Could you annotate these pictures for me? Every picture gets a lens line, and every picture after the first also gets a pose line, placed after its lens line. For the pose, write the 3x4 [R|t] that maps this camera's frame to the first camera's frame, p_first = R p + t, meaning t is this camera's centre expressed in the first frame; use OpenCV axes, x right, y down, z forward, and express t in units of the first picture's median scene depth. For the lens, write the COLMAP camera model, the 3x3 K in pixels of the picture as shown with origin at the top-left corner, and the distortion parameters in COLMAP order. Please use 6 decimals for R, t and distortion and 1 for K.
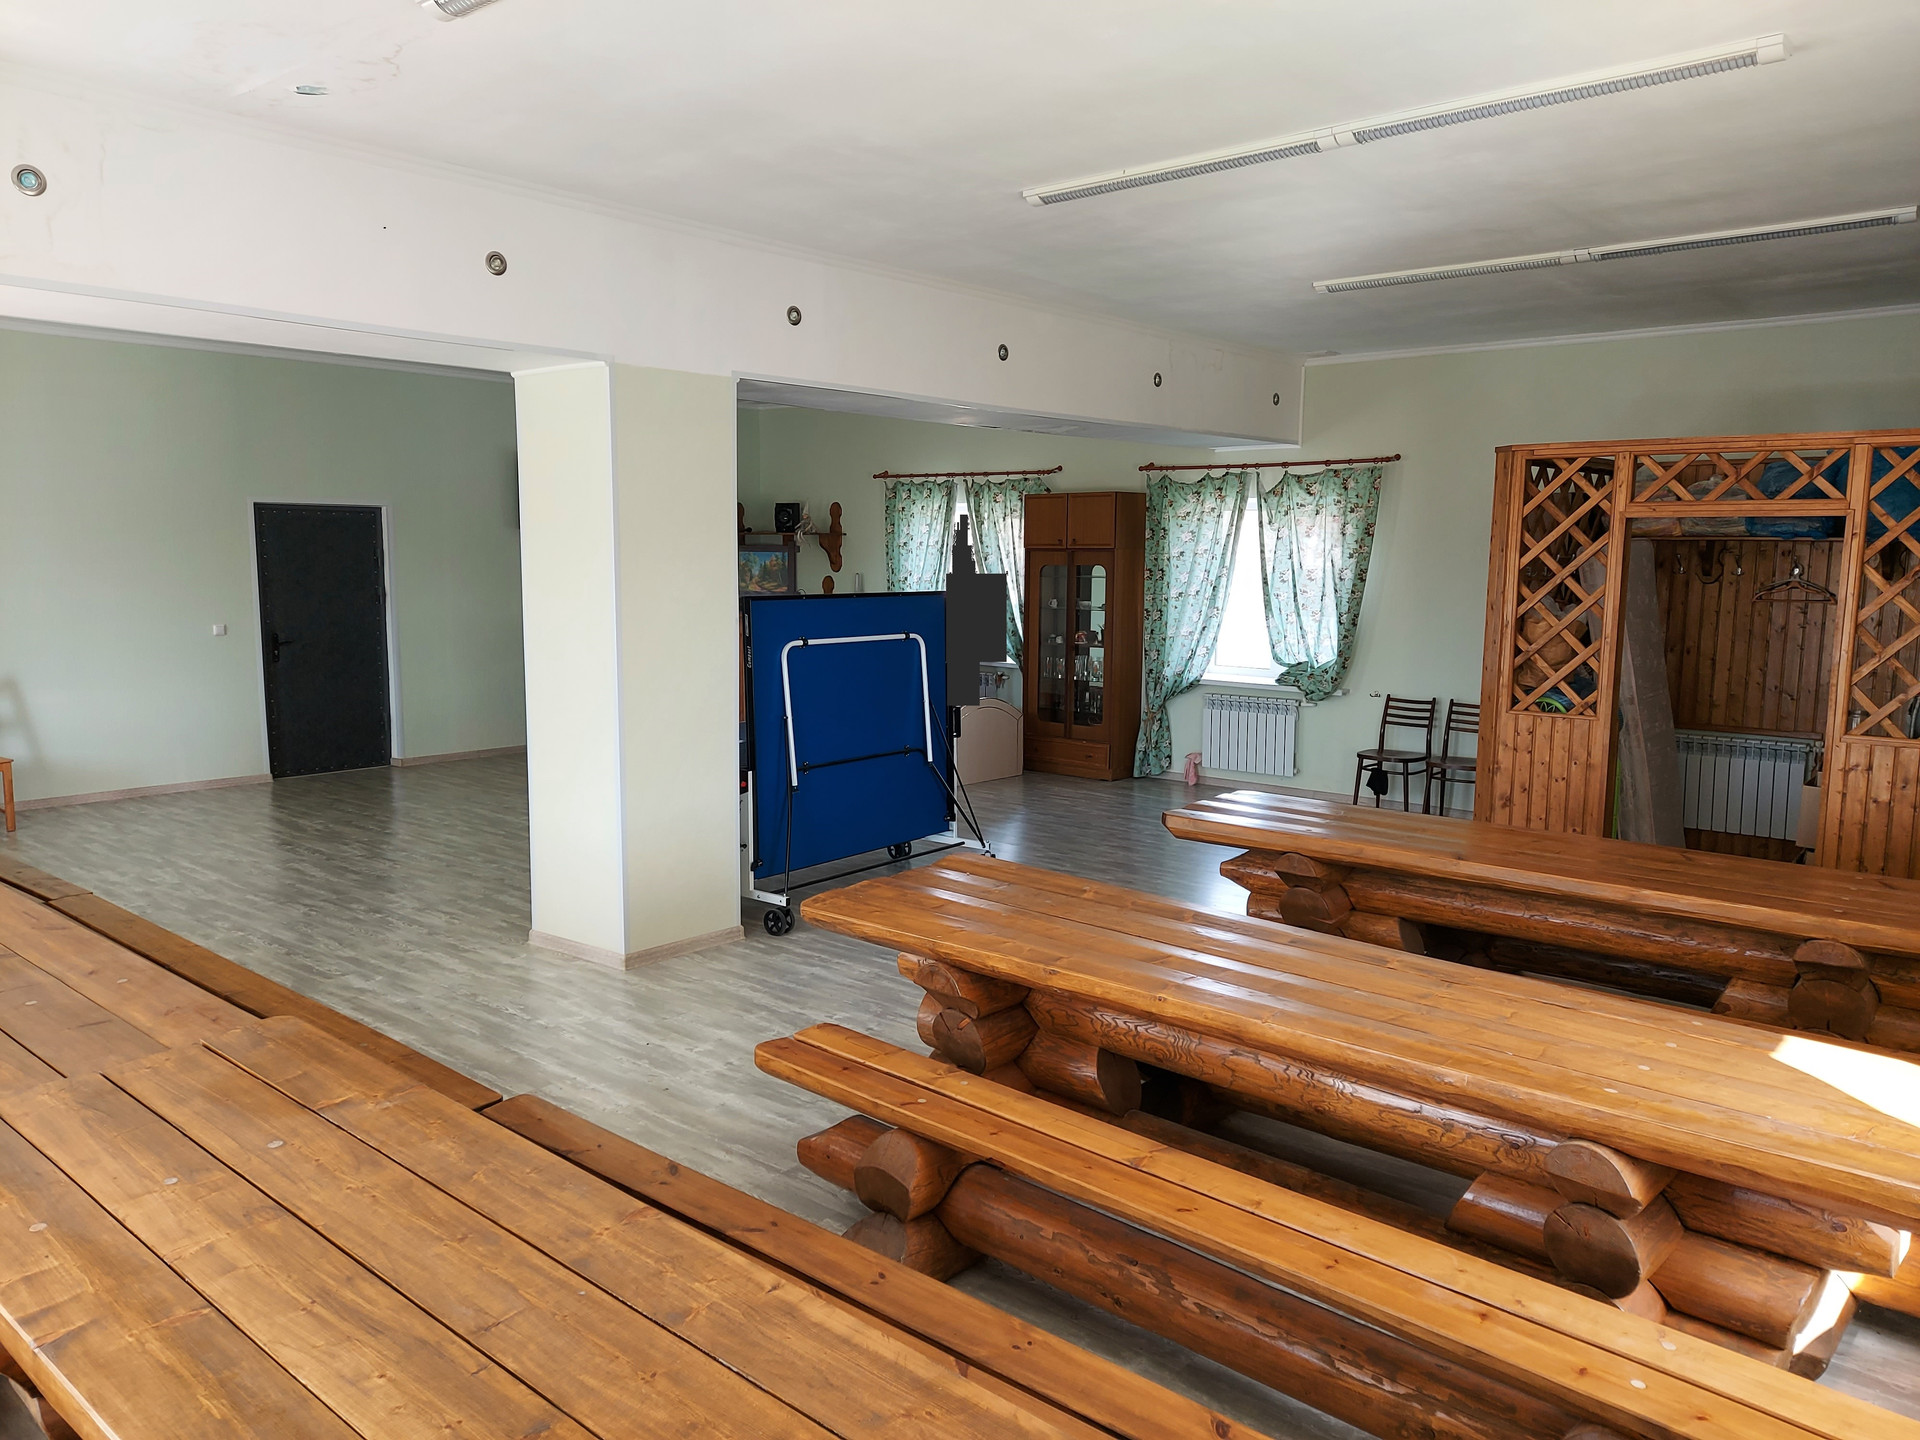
lens RADIAL K [[1384.8, 0, 951.1], [0, 1384.8, 713.7], [0, 0, 1]] dist [0.090748, -0.074101]
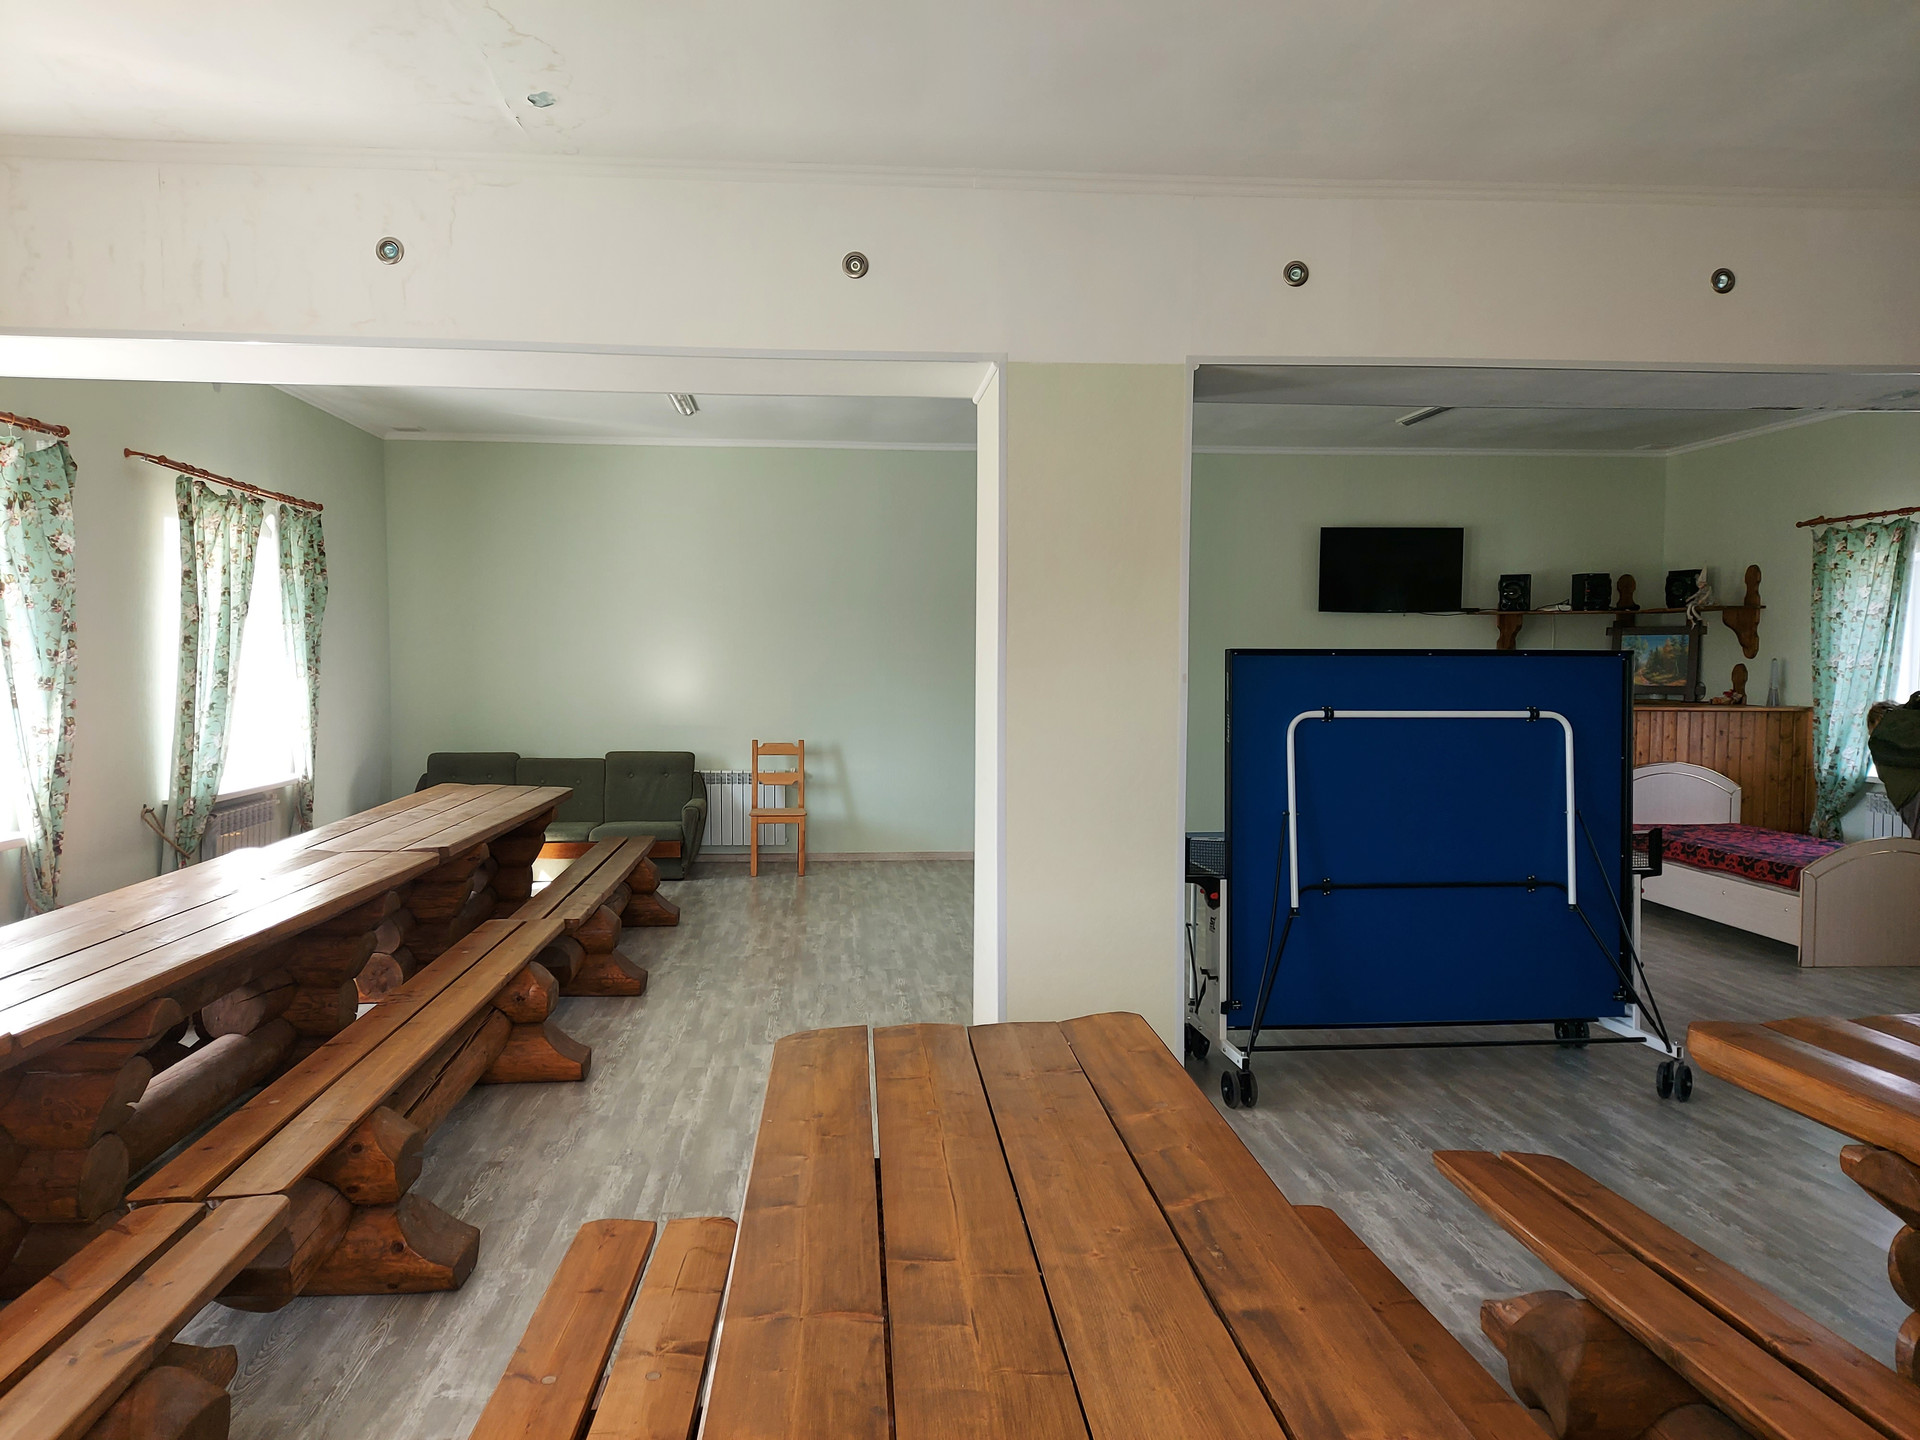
lens RADIAL K [[1384.8, 0, 951.1], [0, 1384.8, 713.7], [0, 0, 1]] dist [0.090748, -0.074101]
pose [[0.719638, 0.019542, -0.694074, 0.263350], [-0.080304, 0.995239, -0.055241, 0.005276], [0.689690, 0.095490, 0.717781, 0.332916]]
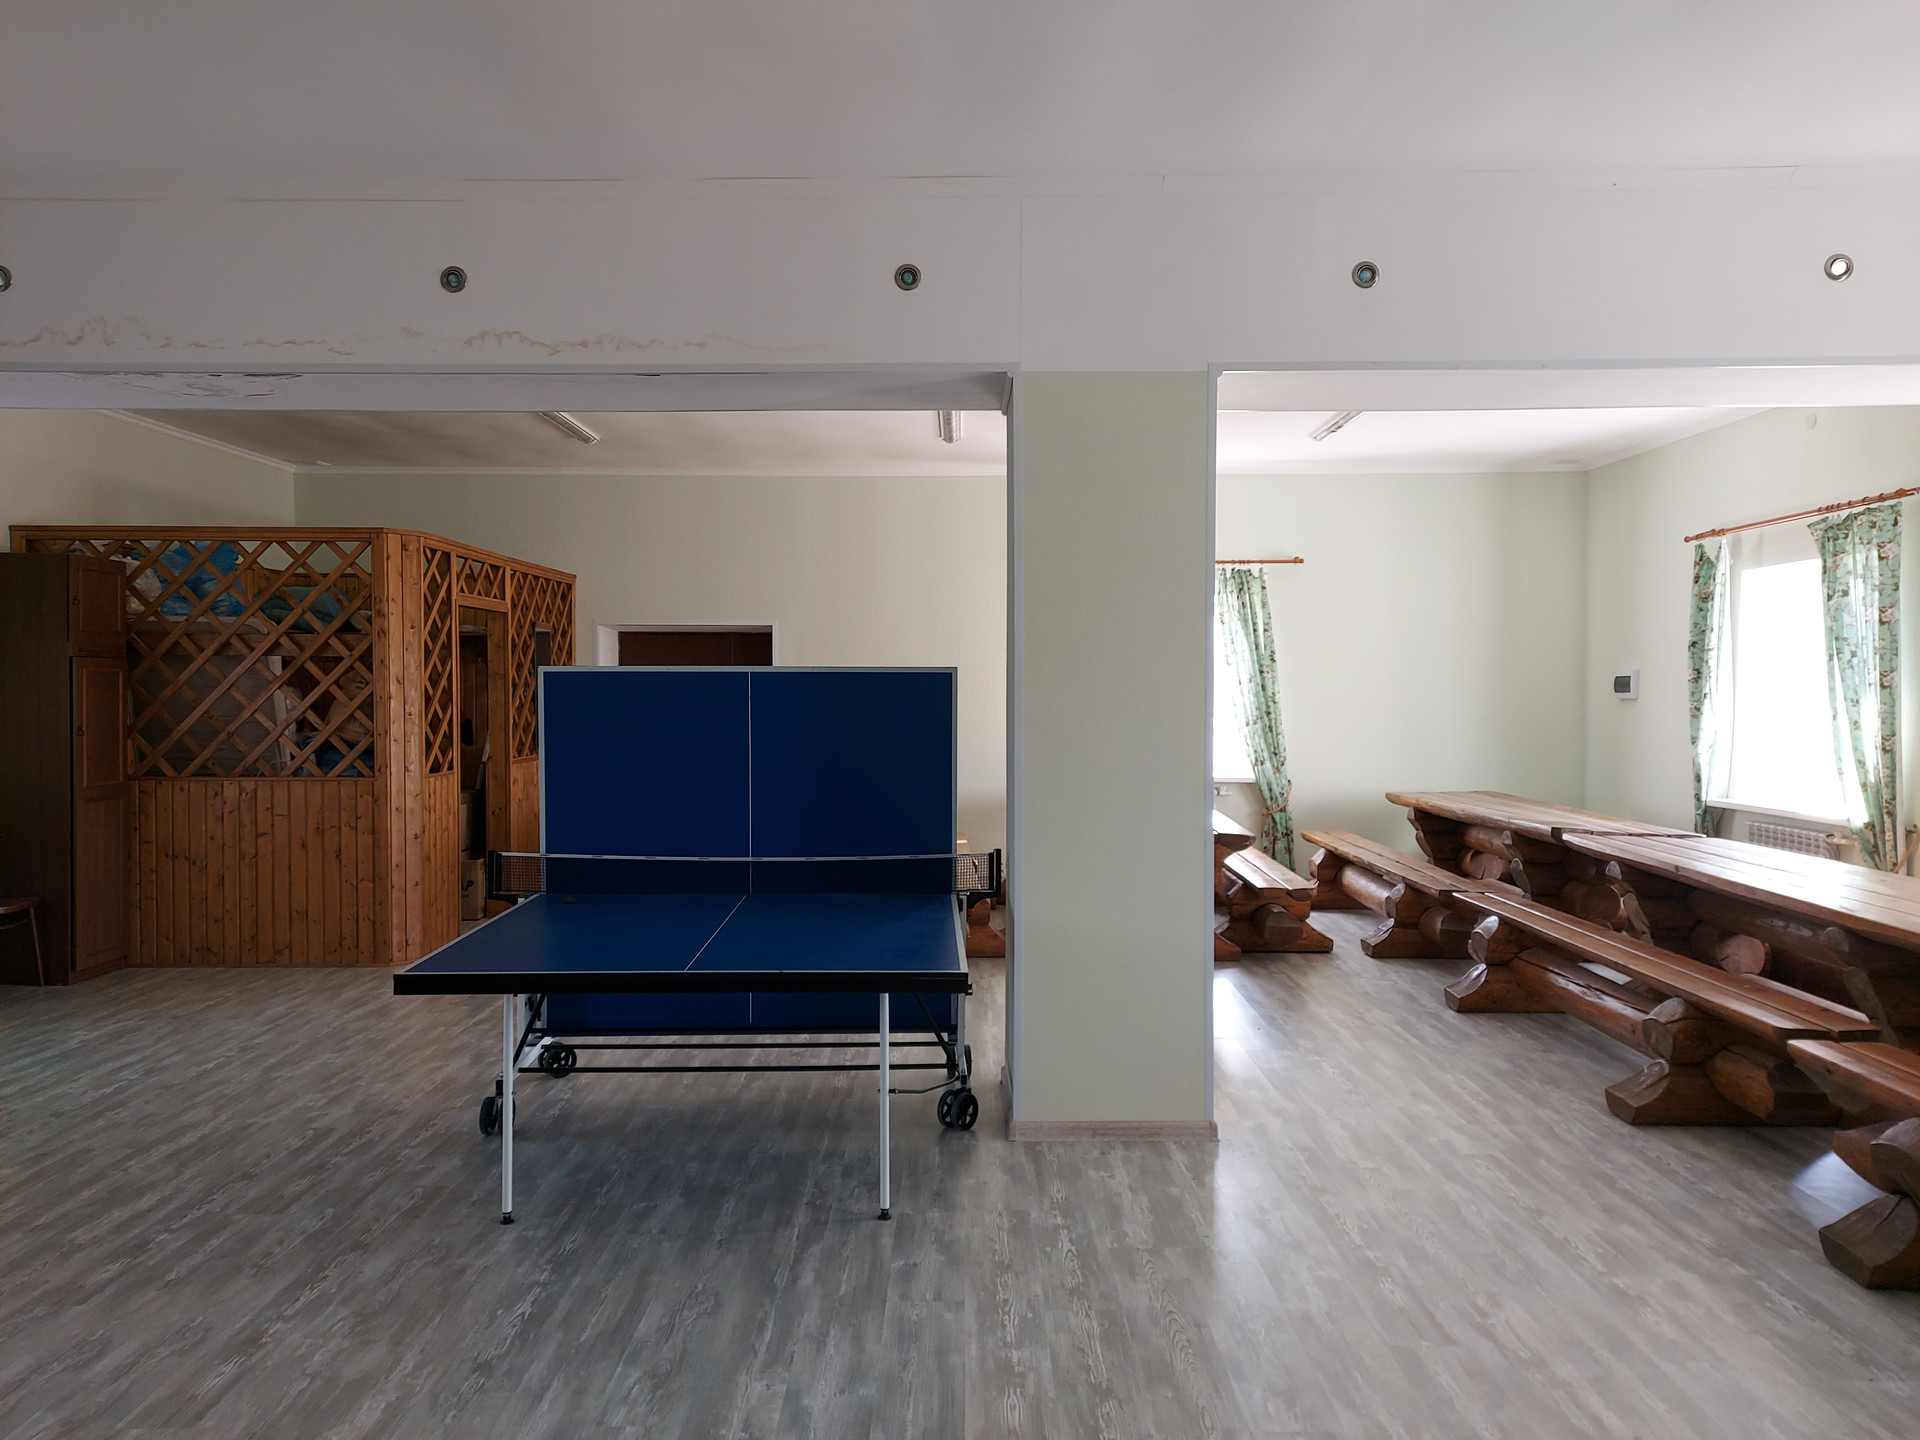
lens RADIAL K [[1384.8, 0, 951.1], [0, 1384.8, 713.7], [0, 0, 1]] dist [0.090748, -0.074101]
pose [[-0.649398, -0.022851, 0.760105, -0.708727], [0.082914, 0.991462, 0.100644, -0.131287], [-0.755915, 0.128381, -0.641959, 1.440927]]
